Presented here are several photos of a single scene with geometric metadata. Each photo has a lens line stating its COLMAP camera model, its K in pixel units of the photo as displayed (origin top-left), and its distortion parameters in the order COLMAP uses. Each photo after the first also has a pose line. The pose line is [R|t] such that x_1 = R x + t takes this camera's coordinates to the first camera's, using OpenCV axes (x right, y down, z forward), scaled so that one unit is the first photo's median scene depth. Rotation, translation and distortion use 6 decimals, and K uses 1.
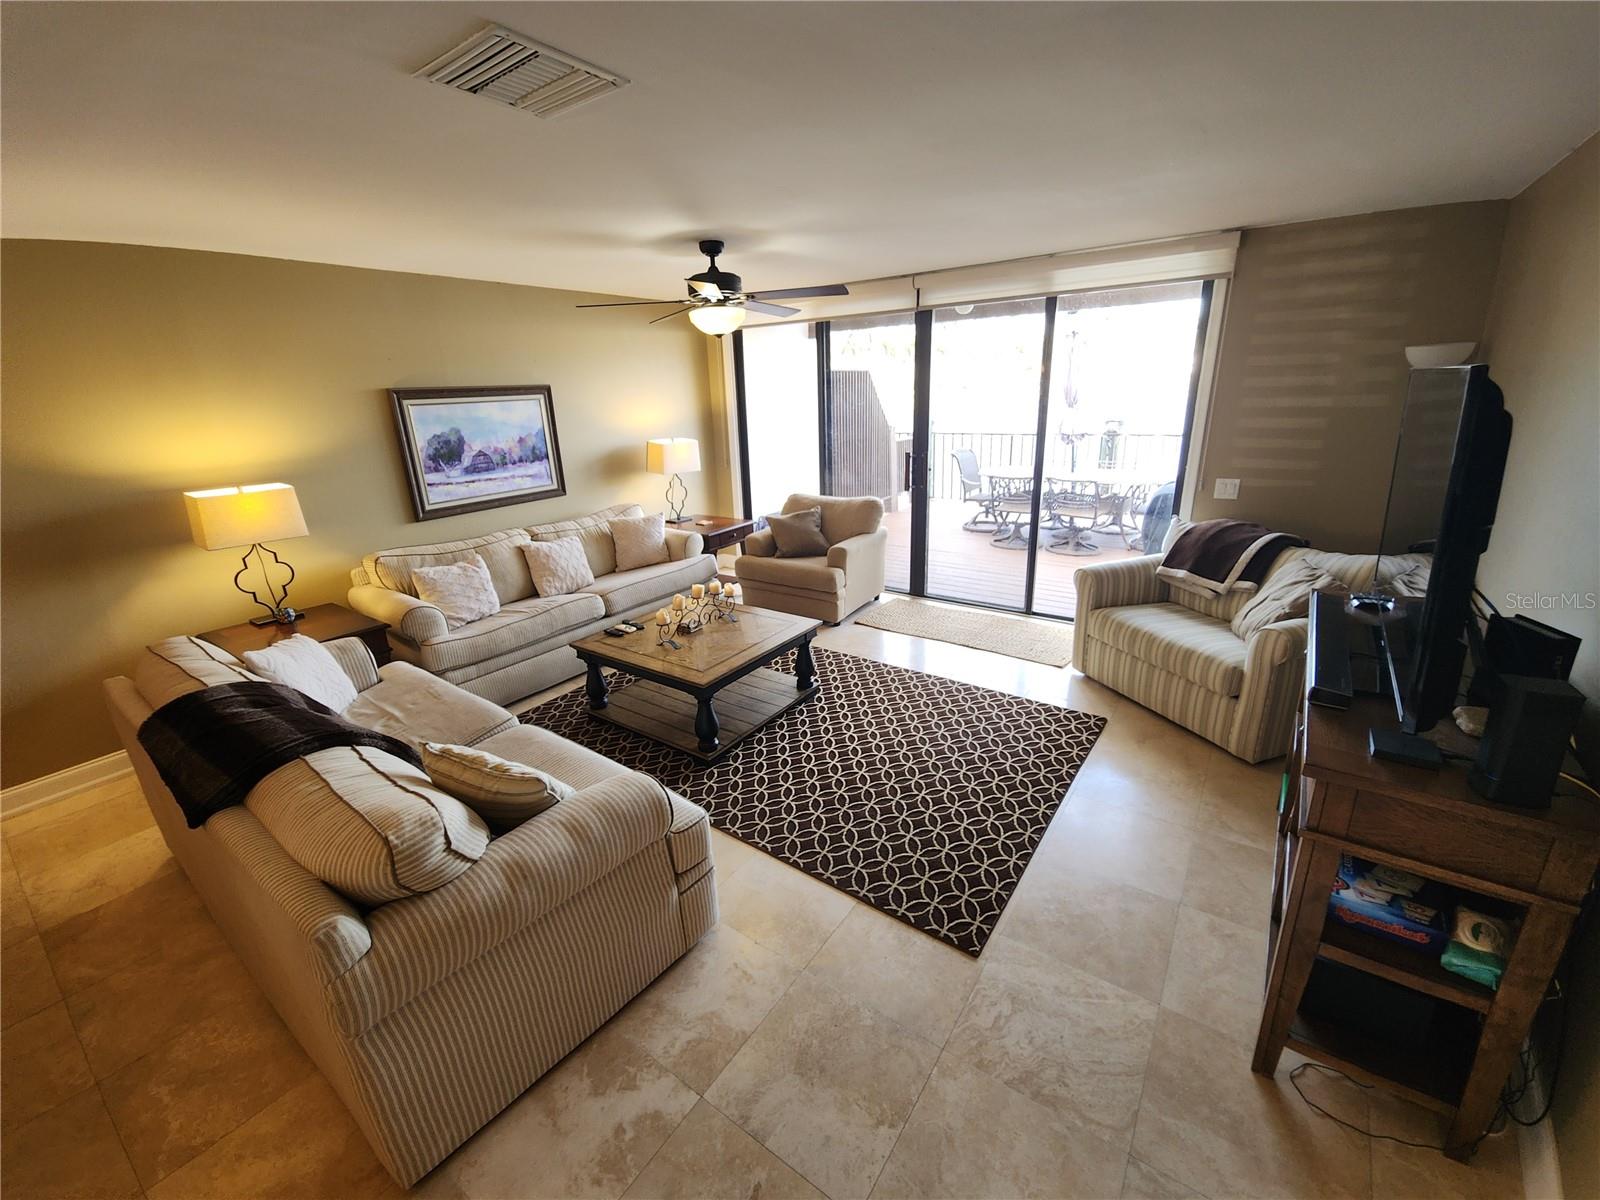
lens RADIAL K [[634.3, 0, 800.3], [0, 634.3, 595.8], [0, 0, 1]] dist [-0.000202, 0.000032]
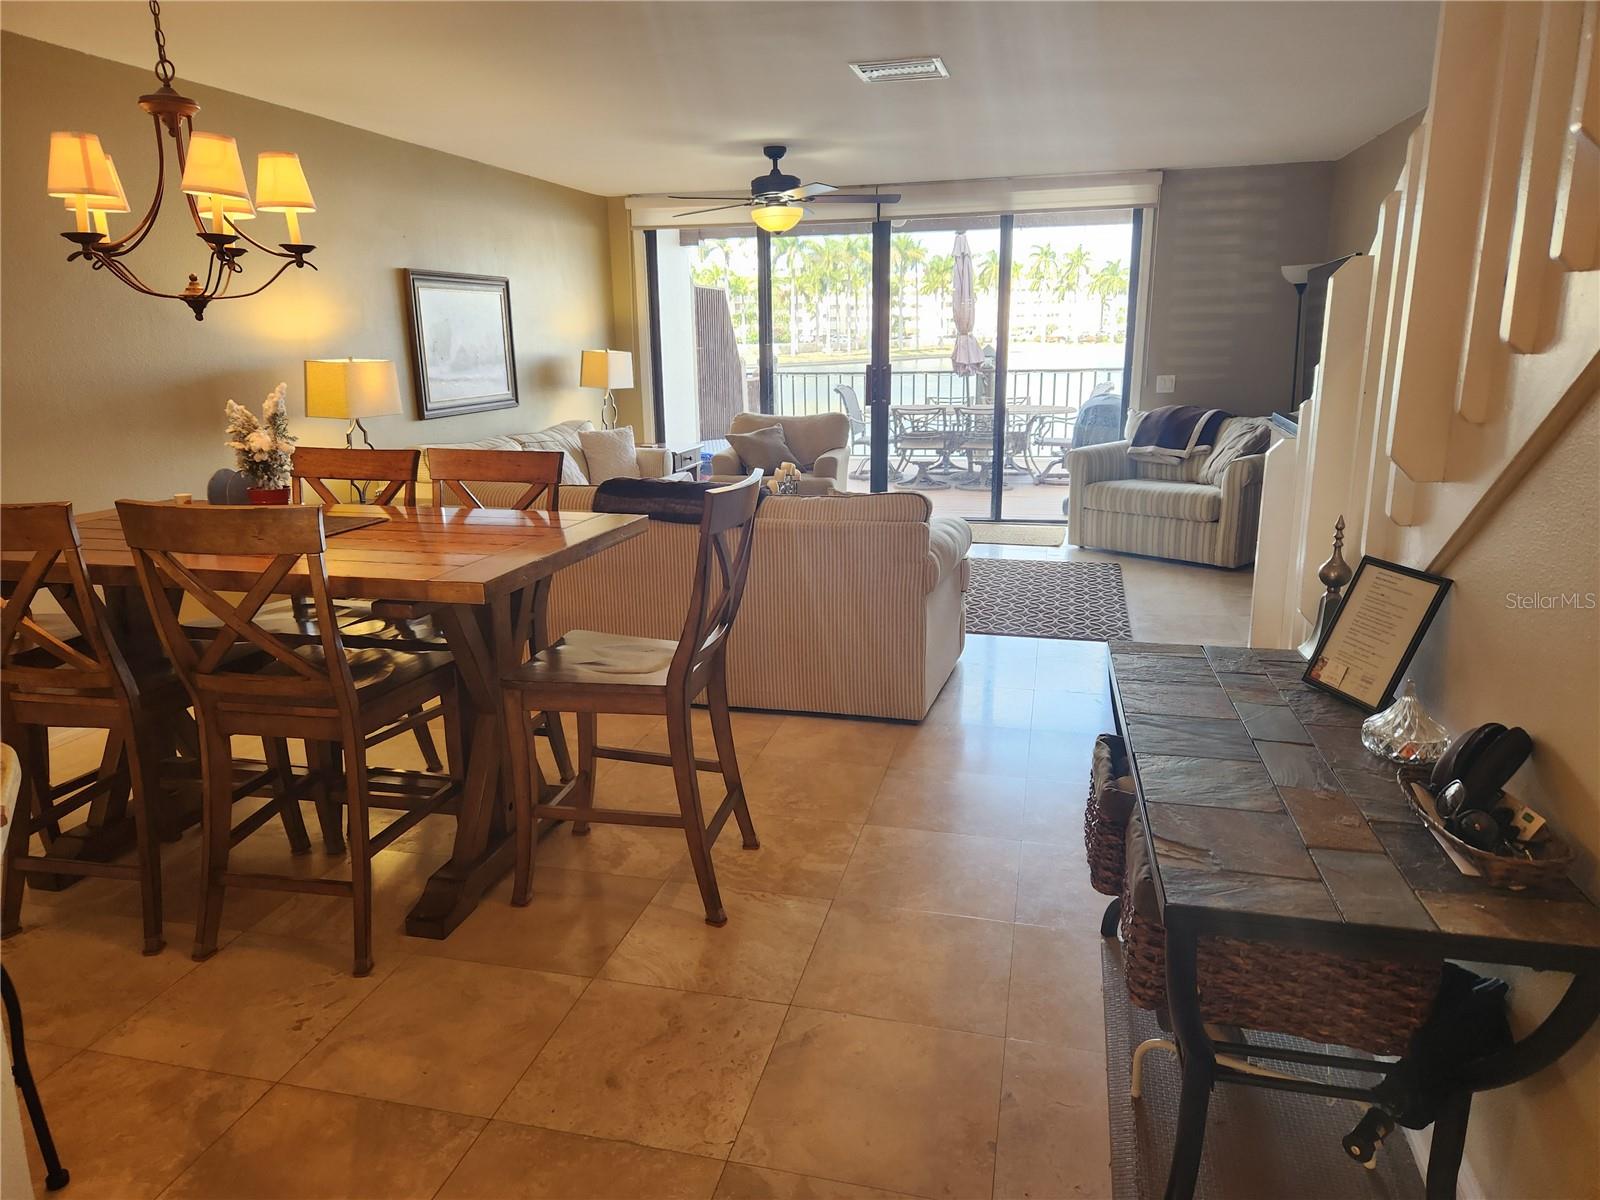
lens RADIAL K [[1095.3, 0, 739.4], [0, 1095.3, 615.8], [0, 0, 1]] dist [0.011063, 0.000098]
pose [[0.937538, -0.064734, 0.341807, -0.816536], [0.093177, 0.993363, -0.067443, 0.333533], [-0.335173, 0.095079, 0.937347, -0.615153]]
